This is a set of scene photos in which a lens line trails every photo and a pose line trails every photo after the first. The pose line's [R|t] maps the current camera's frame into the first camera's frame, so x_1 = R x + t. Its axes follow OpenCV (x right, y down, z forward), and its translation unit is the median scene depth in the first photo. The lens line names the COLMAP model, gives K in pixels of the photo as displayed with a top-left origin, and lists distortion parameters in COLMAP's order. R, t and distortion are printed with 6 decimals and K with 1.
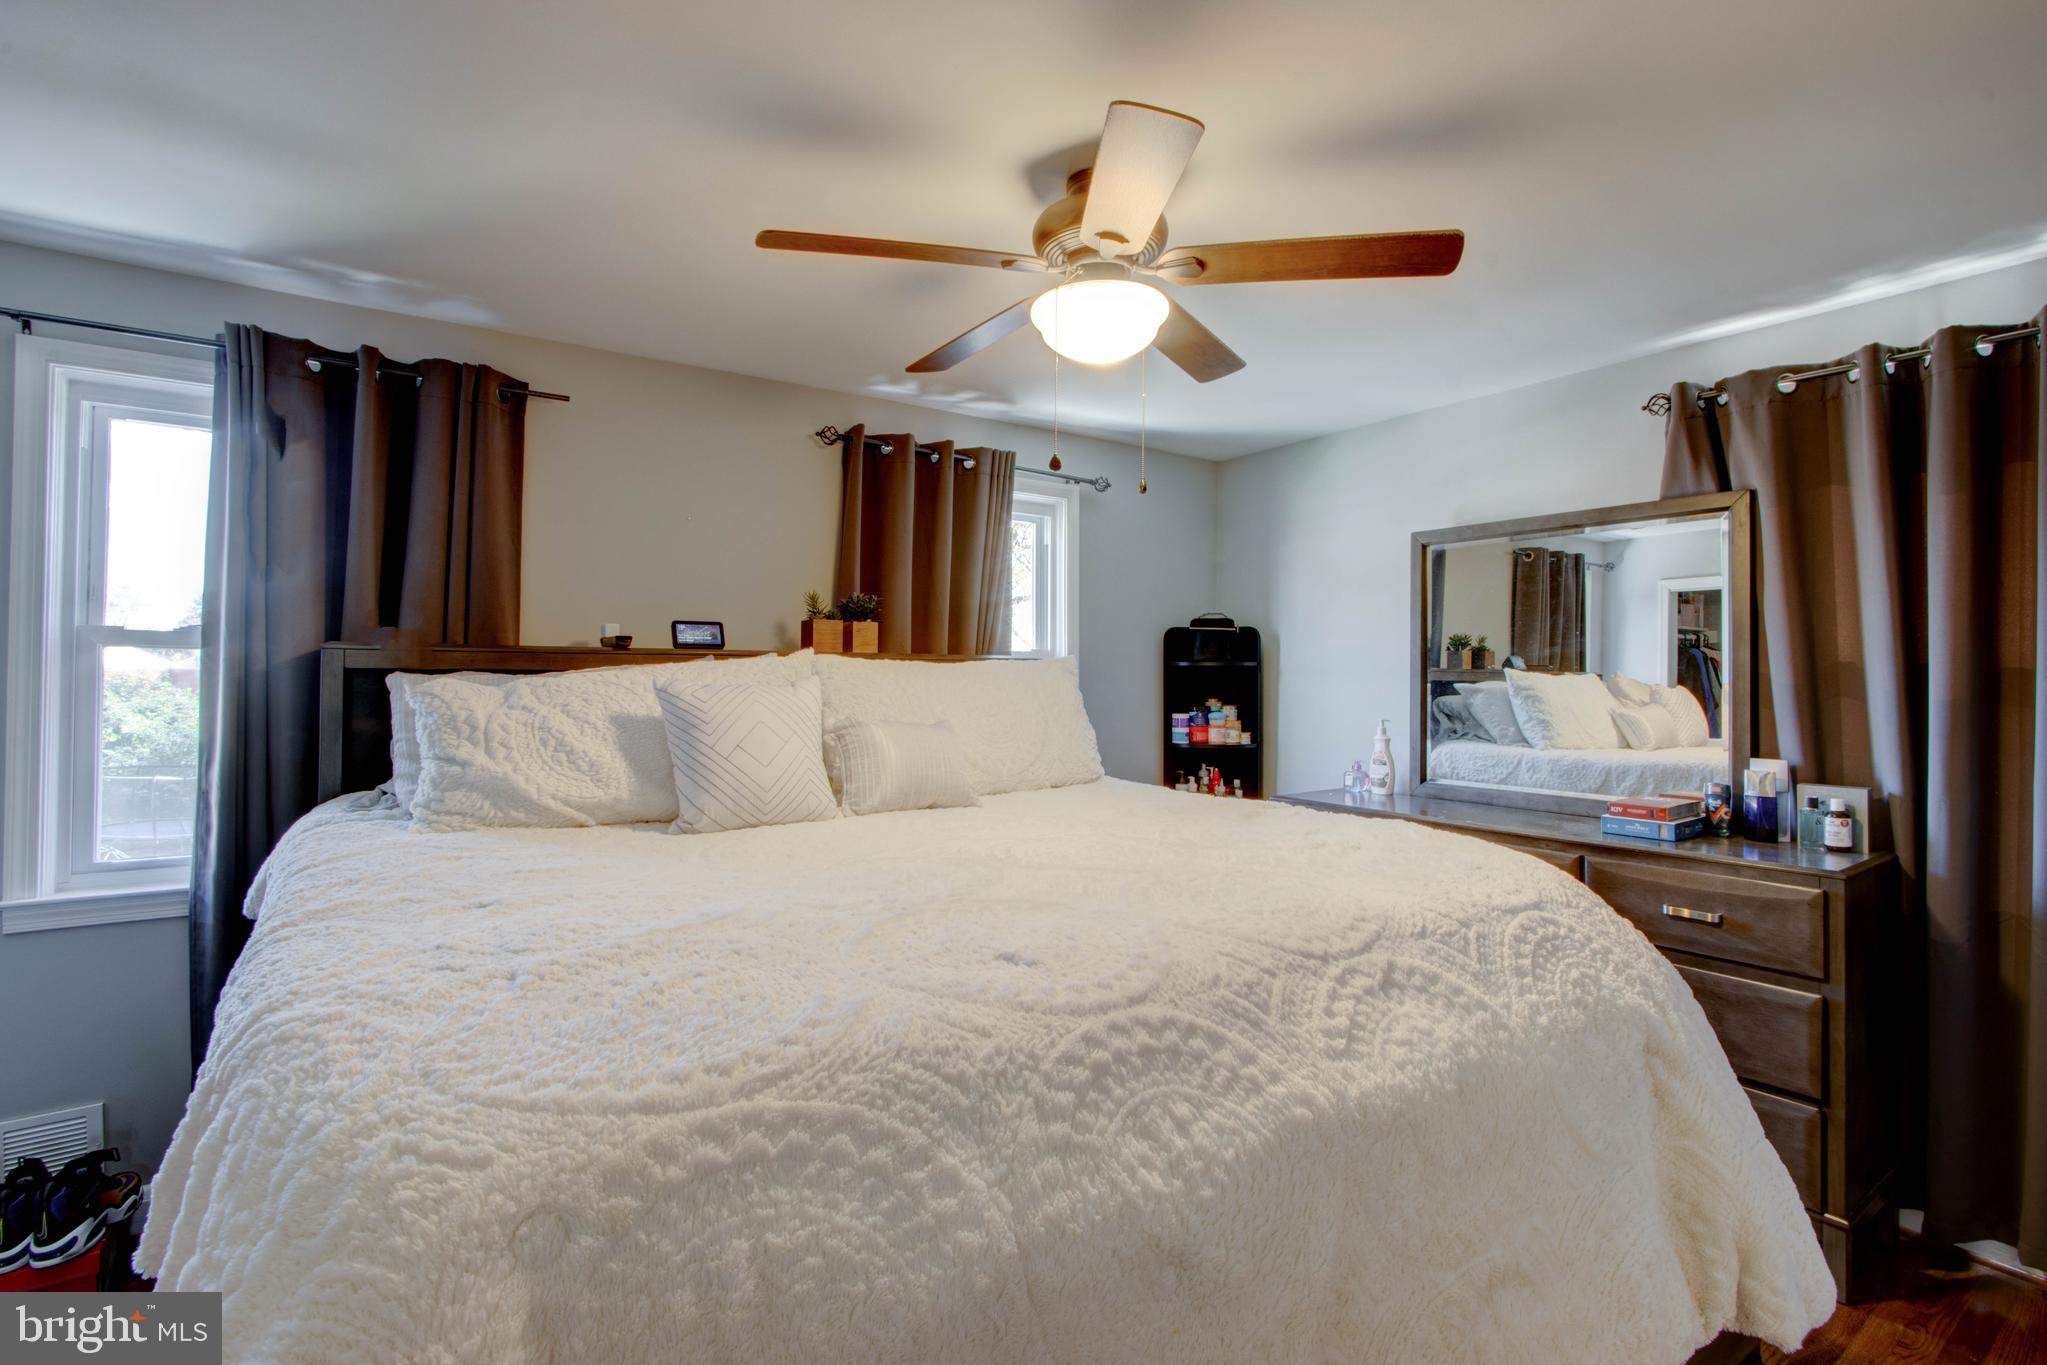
lens RADIAL K [[946.9, 0, 1022.8], [0, 946.9, 681.2], [0, 0, 1]] dist [-0.017378, 0.002792]
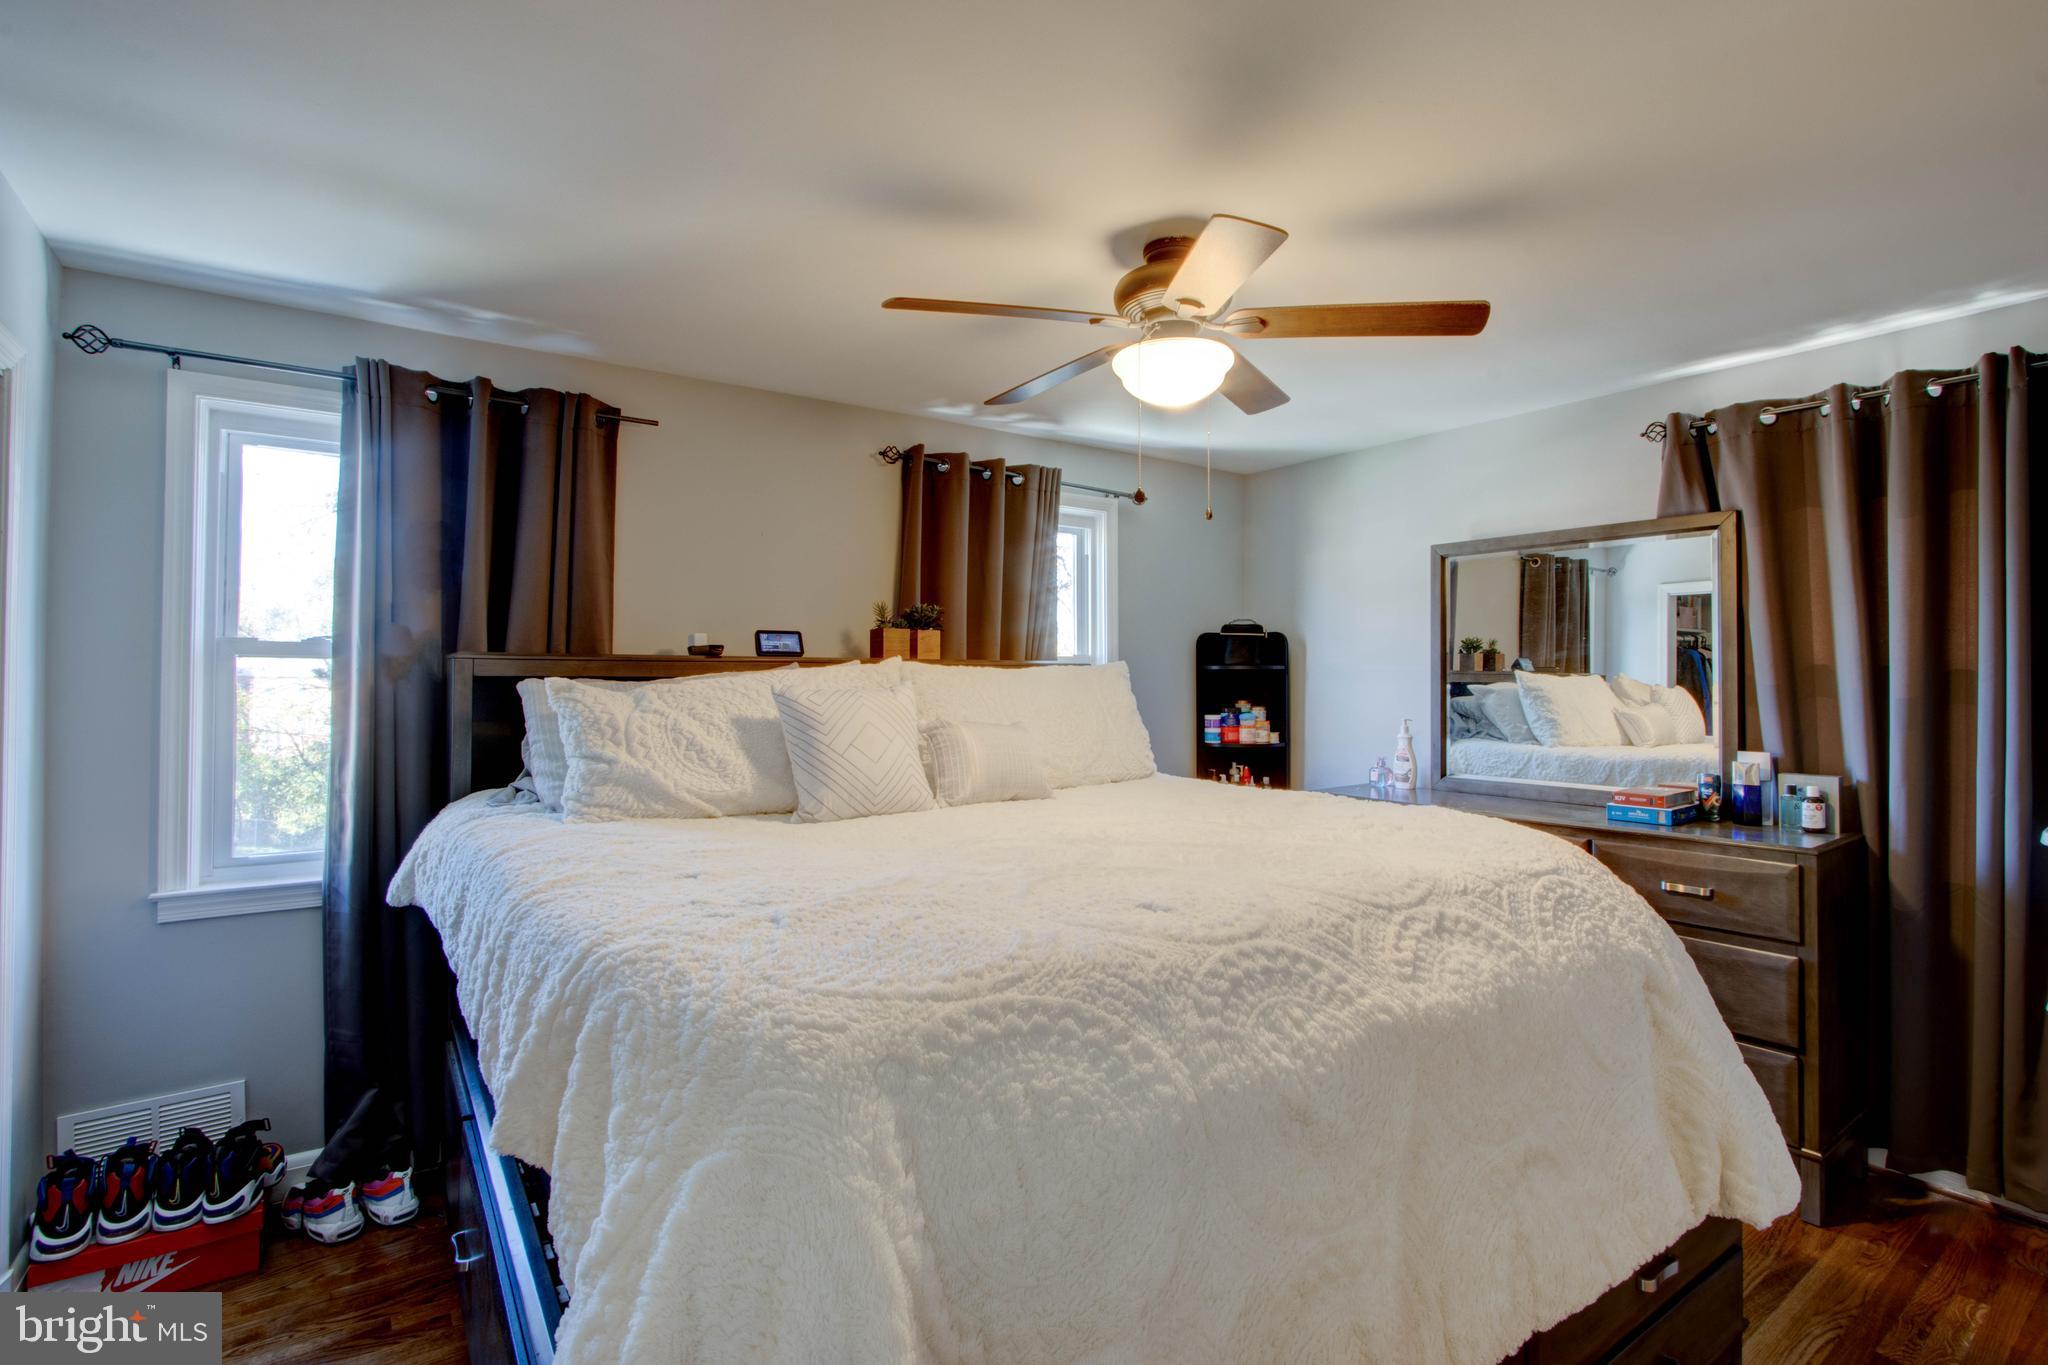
lens RADIAL K [[947.4, 0, 1062.6], [0, 947.4, 682.3], [0, 0, 1]] dist [-0.017378, 0.002792]
pose [[0.999558, -0.004490, 0.029403, -0.076539], [0.004543, 0.999988, -0.001733, -0.001824], [-0.029394, 0.001866, 0.999566, -0.120177]]
